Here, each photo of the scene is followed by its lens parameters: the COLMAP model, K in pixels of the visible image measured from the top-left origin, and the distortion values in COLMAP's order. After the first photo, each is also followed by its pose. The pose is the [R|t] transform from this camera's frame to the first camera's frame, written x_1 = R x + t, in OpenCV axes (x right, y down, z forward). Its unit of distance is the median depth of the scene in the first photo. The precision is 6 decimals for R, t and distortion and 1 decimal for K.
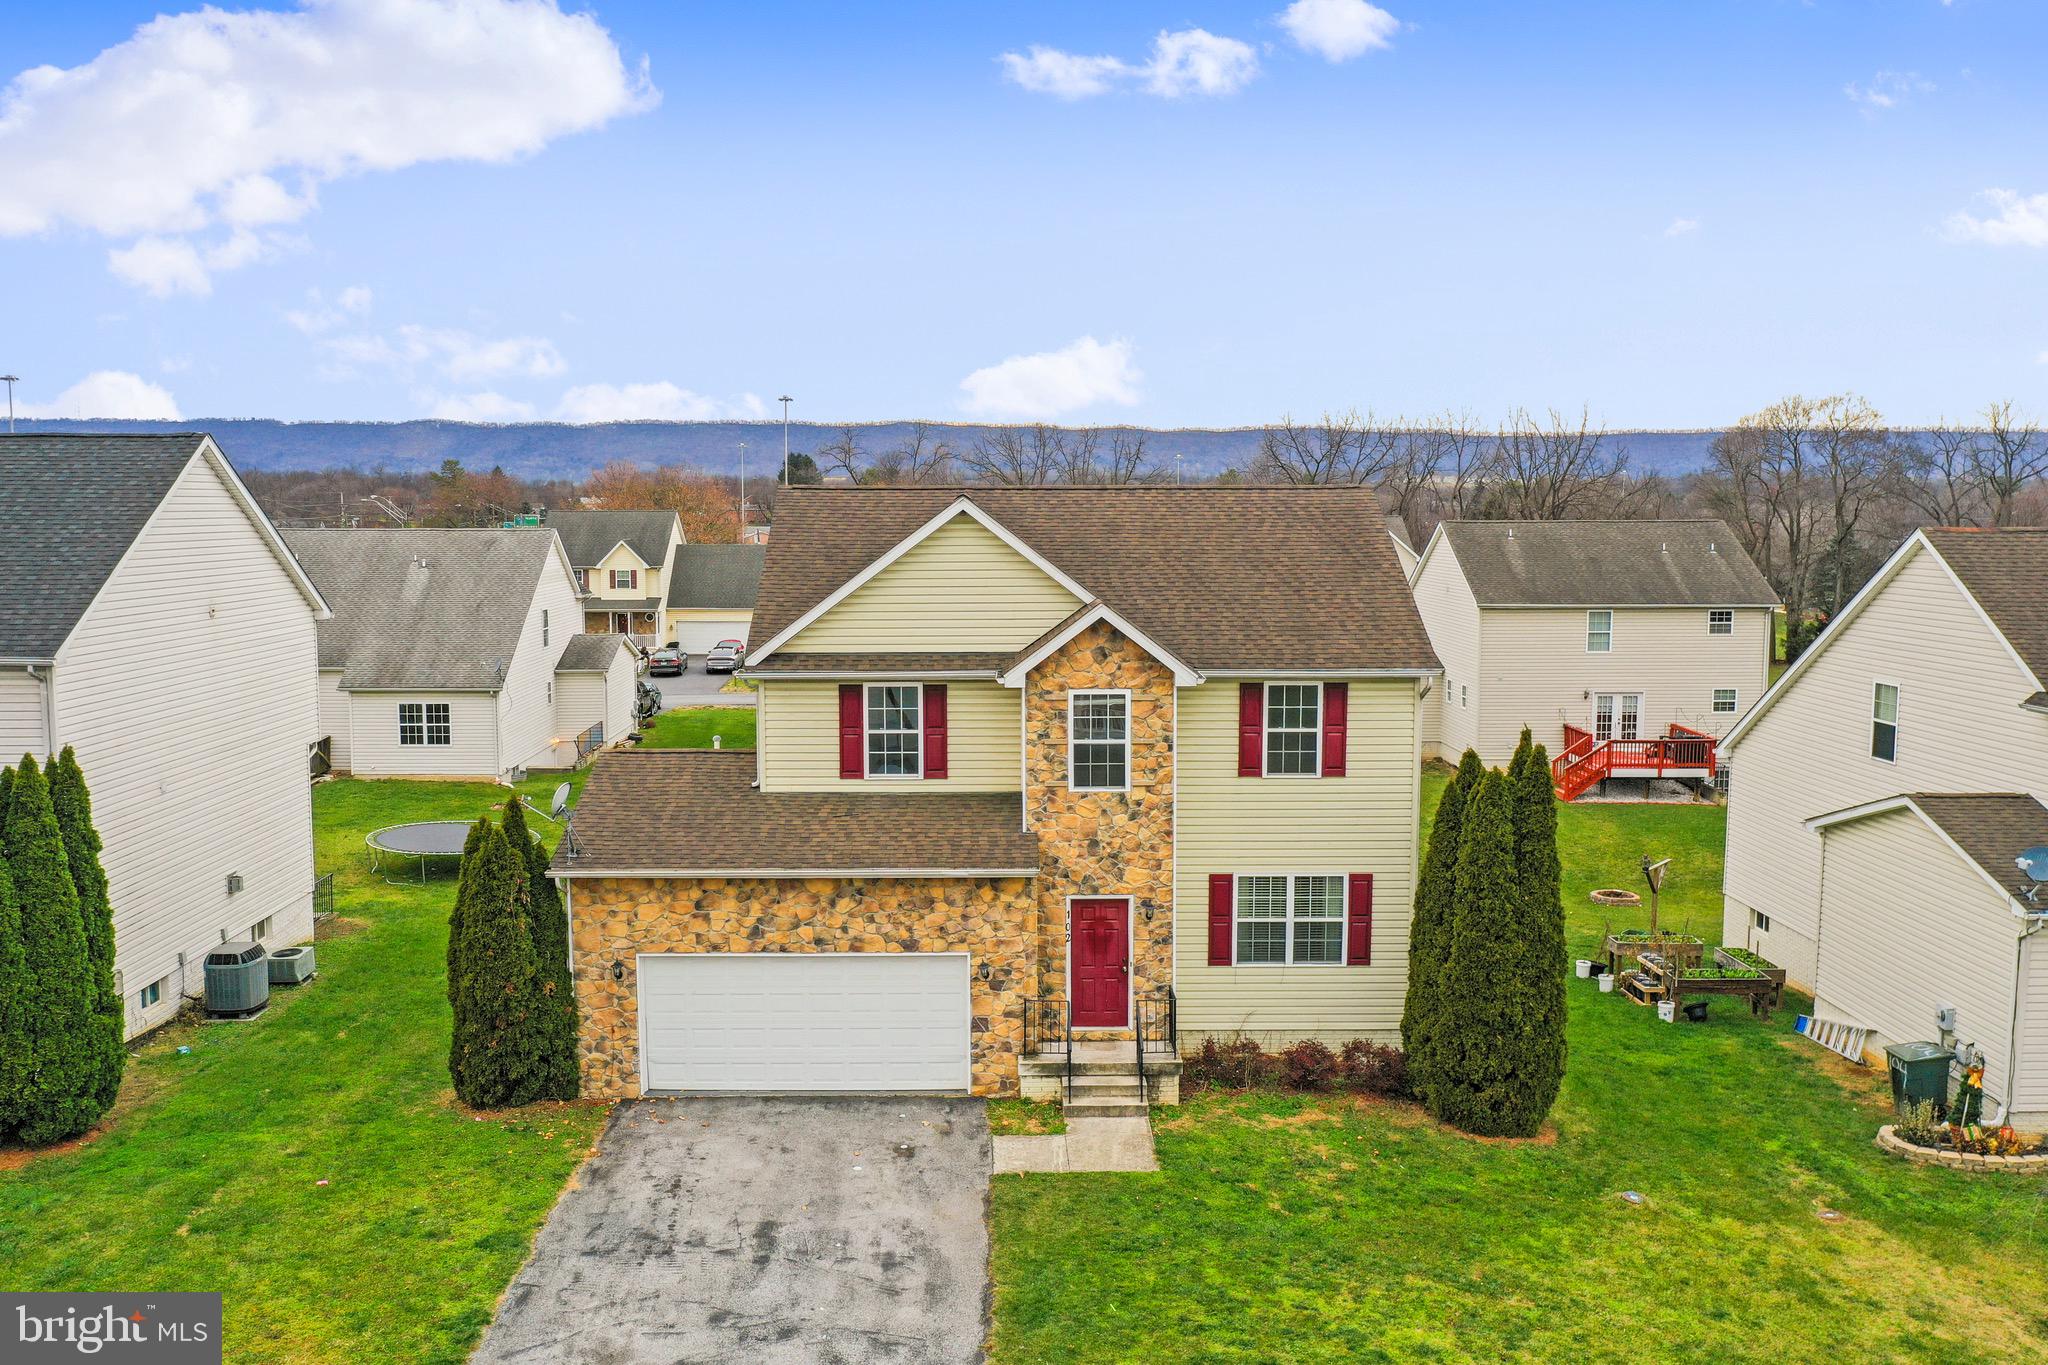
lens RADIAL K [[1650.9, 0, 1011.7], [0, 1650.9, 669.7], [0, 0, 1]] dist [-0.004334, -0.003705]
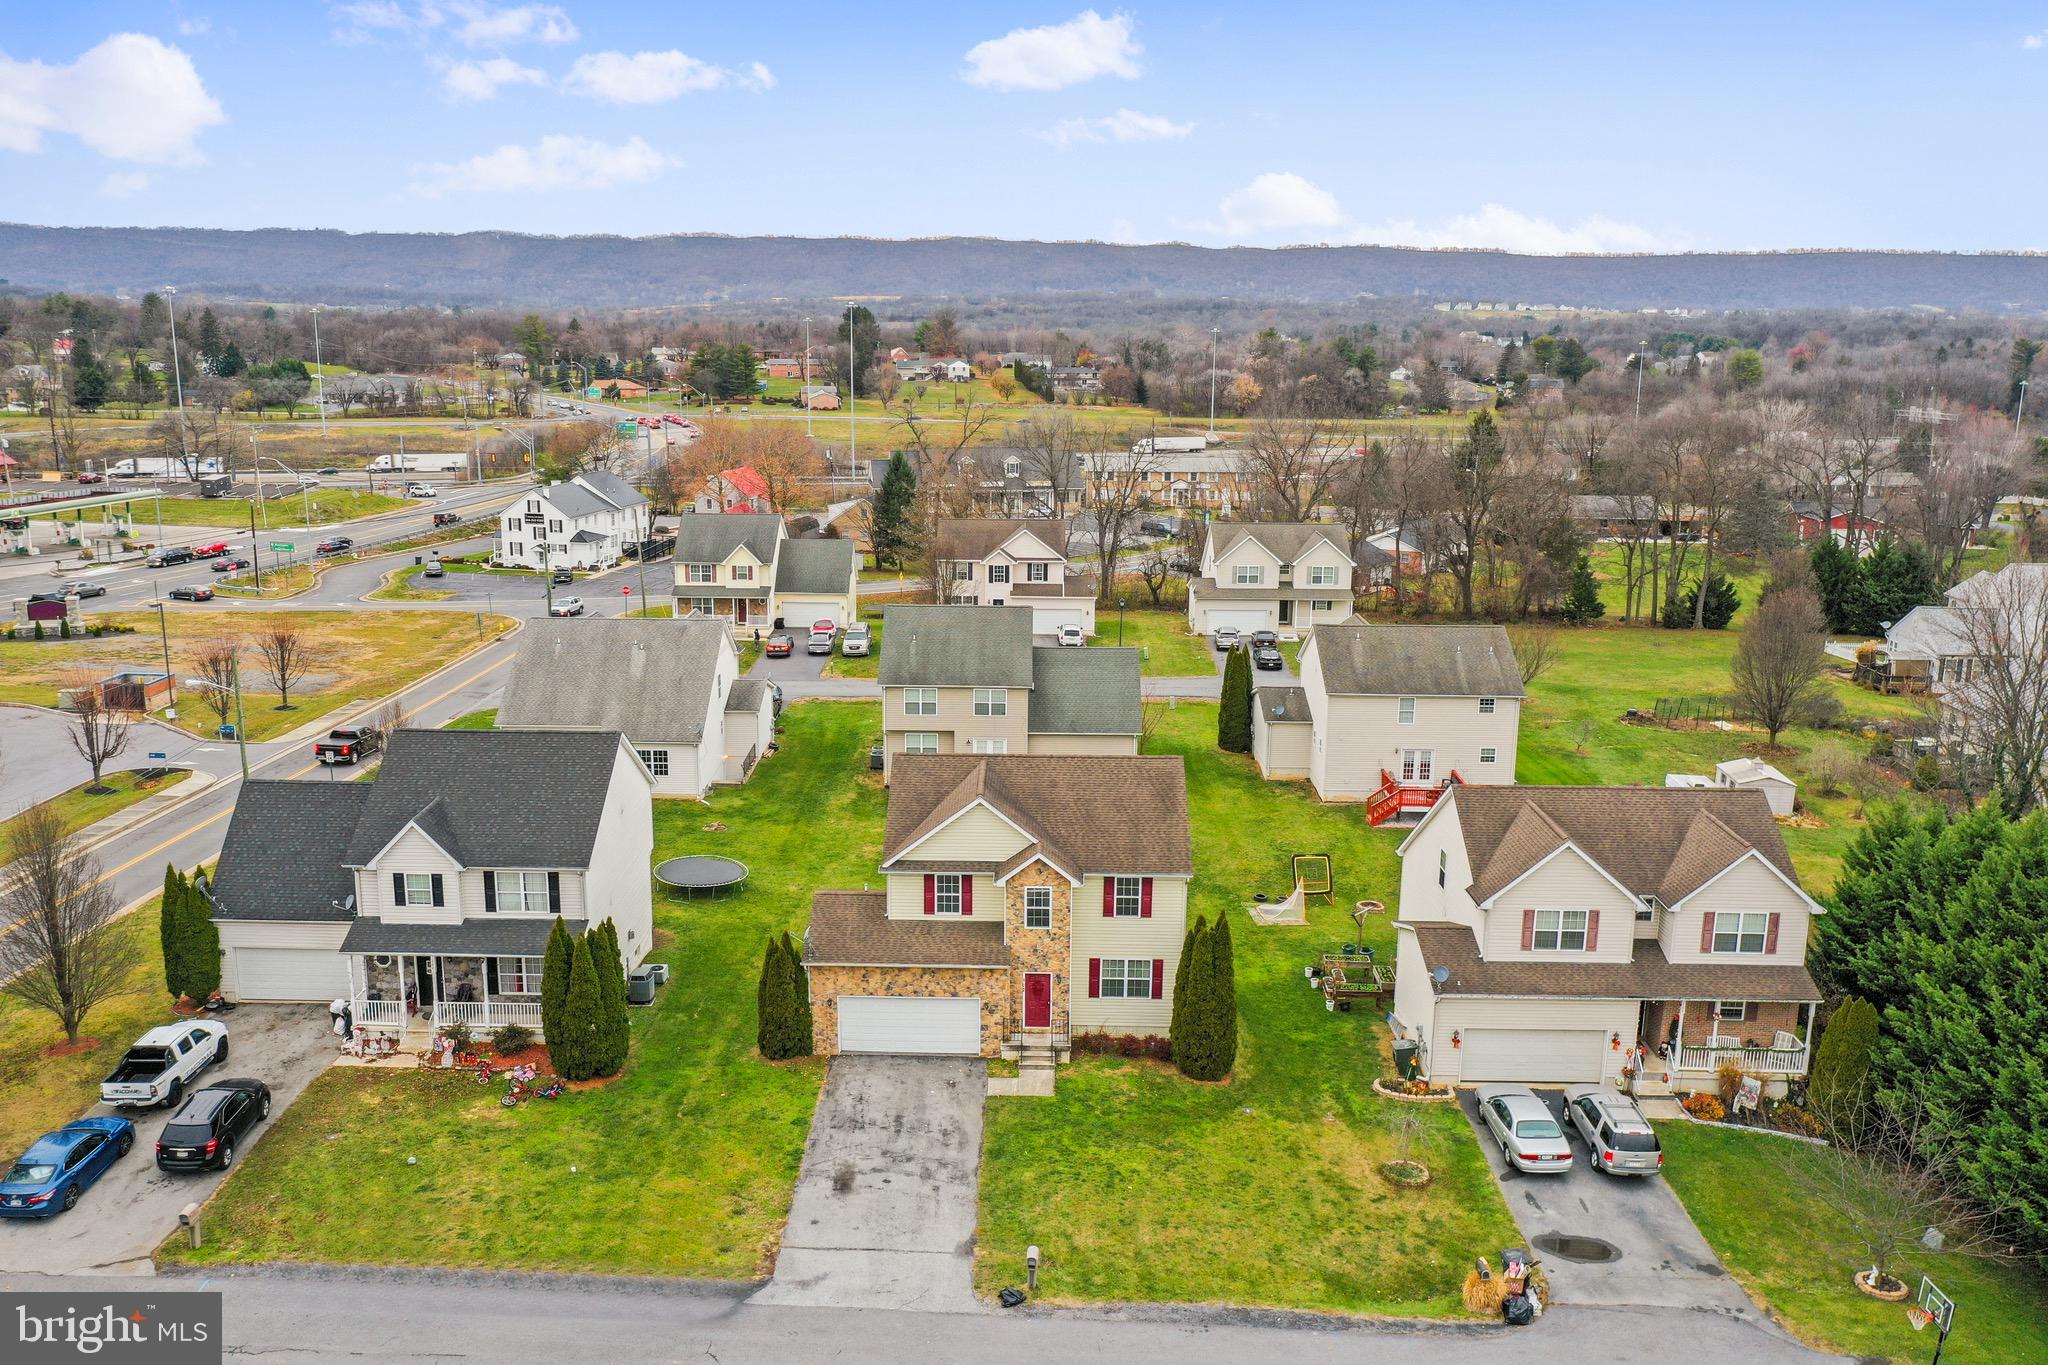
lens RADIAL K [[1618.8, 0, 1011.8], [0, 1618.8, 671.1], [0, 0, 1]] dist [-0.004742, -0.001804]
pose [[0.999437, 0.016067, -0.029467, 0.078434], [-0.012574, 0.993271, 0.115125, -0.545615], [0.031118, -0.114690, 0.992914, -1.201502]]
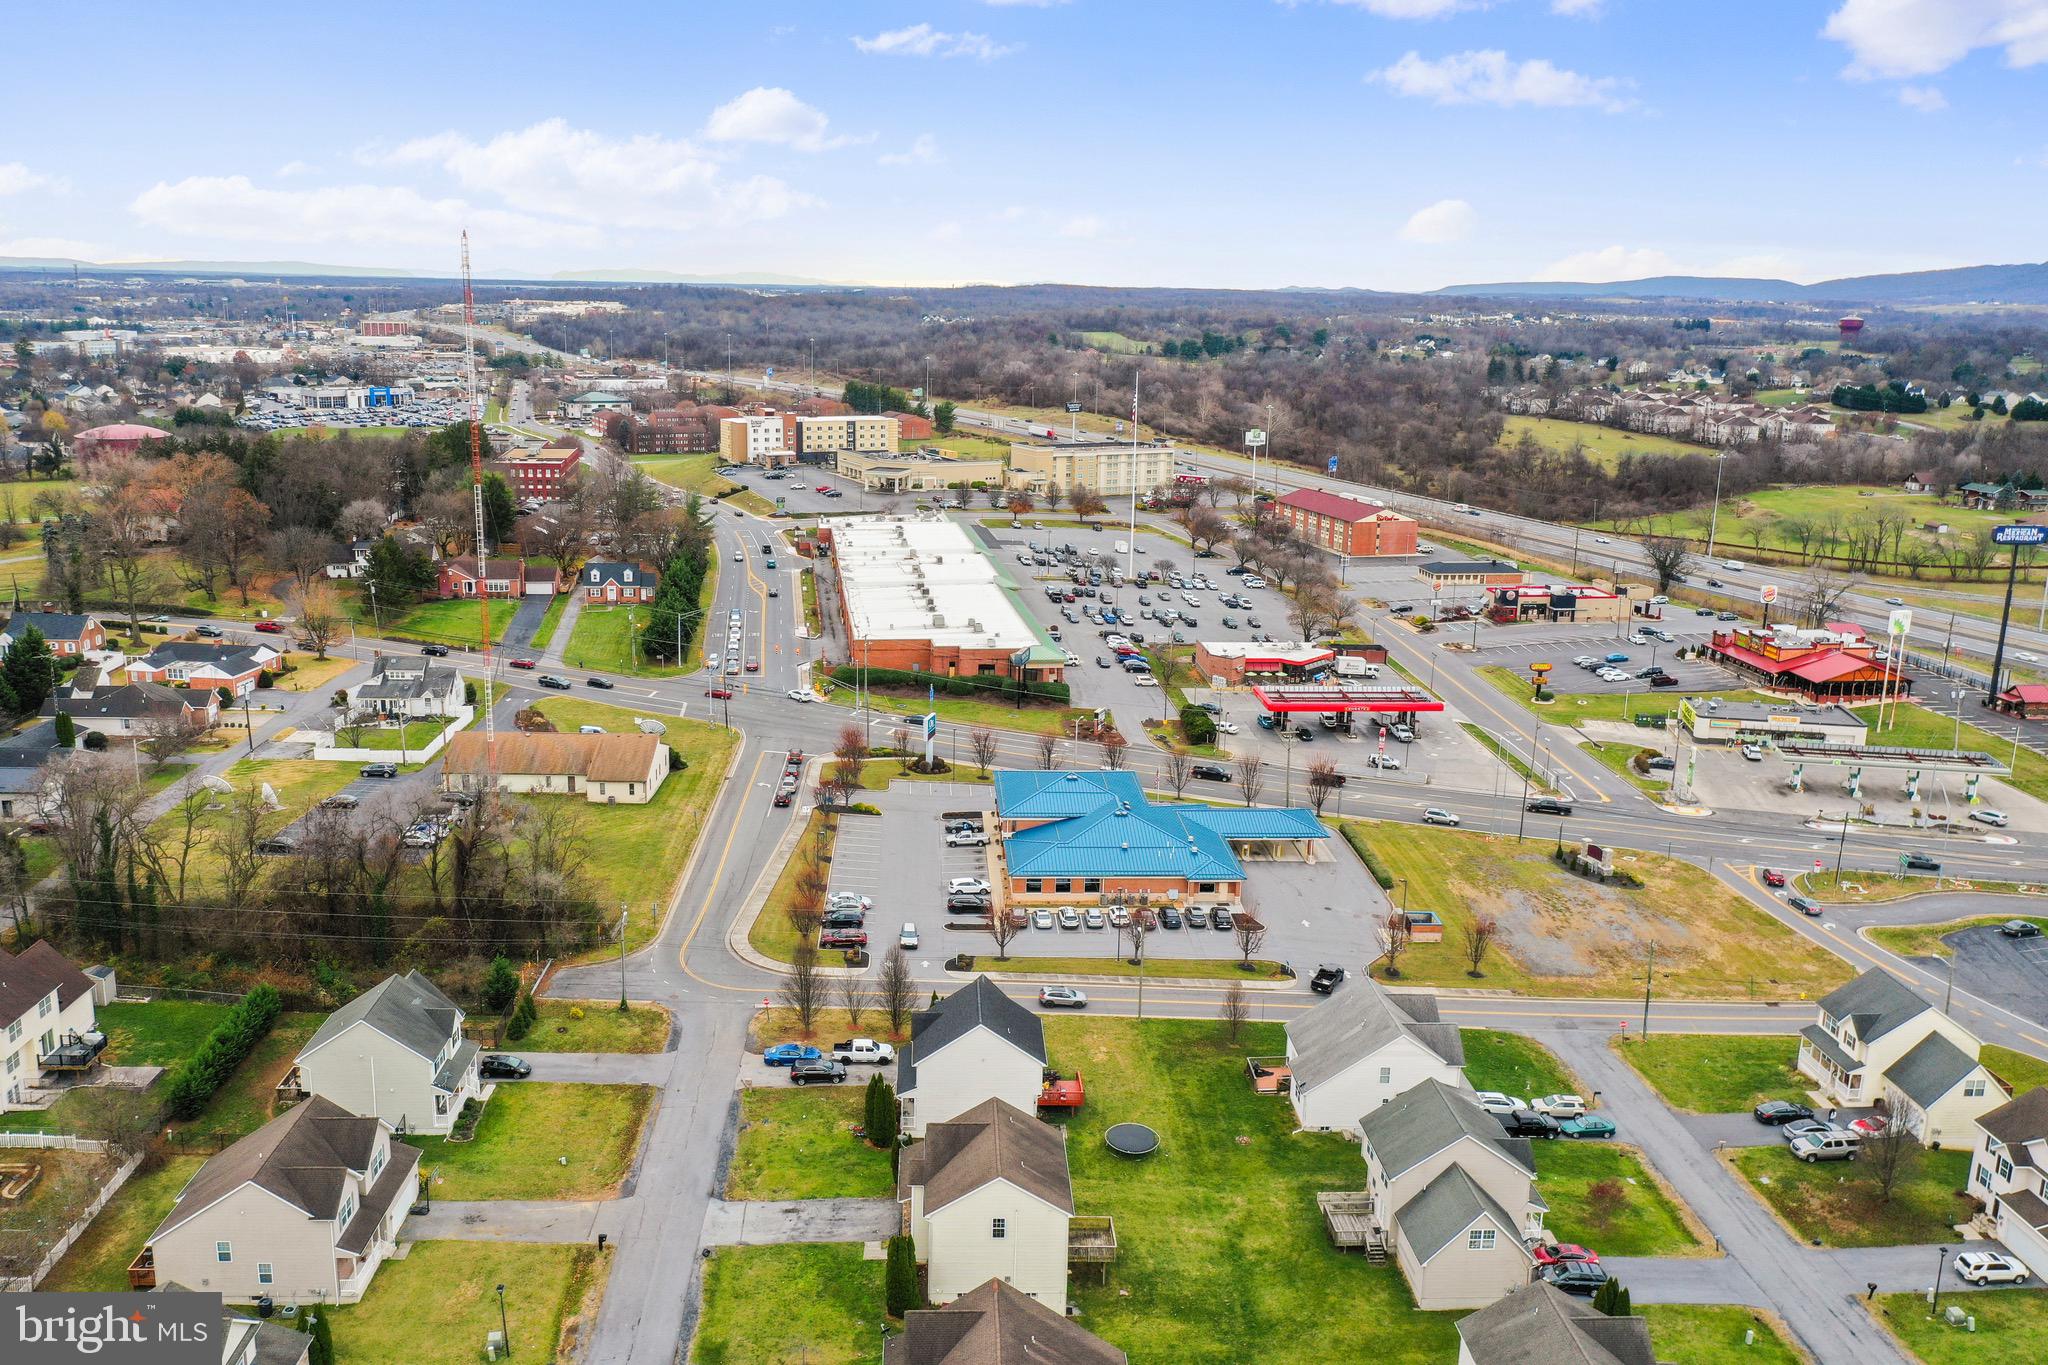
lens RADIAL K [[1618.8, 0, 1011.8], [0, 1618.8, 671.1], [0, 0, 1]] dist [-0.004742, -0.001804]
pose [[0.020302, 0.228734, -0.973277, 4.169286], [-0.116580, 0.967379, 0.224916, -2.421611], [0.992974, 0.108899, 0.046306, 0.923343]]
